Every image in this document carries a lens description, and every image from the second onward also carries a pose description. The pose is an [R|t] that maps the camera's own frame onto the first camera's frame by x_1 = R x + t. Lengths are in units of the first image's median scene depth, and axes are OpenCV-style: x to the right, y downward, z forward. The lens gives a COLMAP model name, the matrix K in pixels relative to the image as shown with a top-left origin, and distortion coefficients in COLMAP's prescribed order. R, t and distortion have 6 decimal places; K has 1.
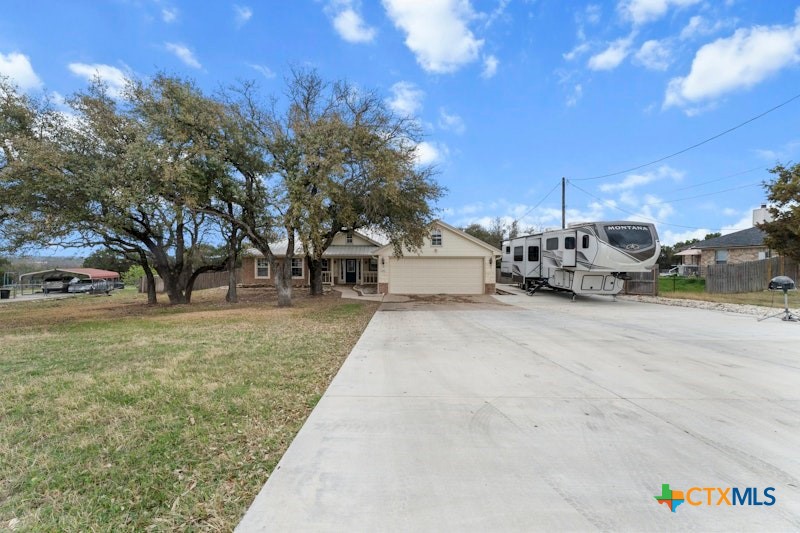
lens RADIAL K [[323.2, 0, 401.9], [0, 323.2, 264.4], [0, 0, 1]] dist [0.001584, 0.000035]
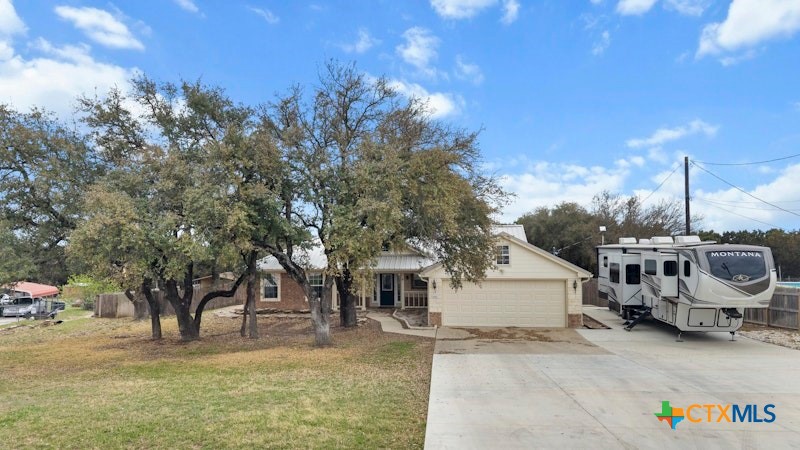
lens RADIAL K [[552.8, 0, 400.3], [0, 552.8, 241.7], [0, 0, 1]] dist [0.052416, -0.063461]
pose [[0.995886, -0.013544, -0.089602, -0.020670], [0.011899, 0.999751, -0.018868, -0.094383], [0.089836, 0.017724, 0.995799, -0.368092]]
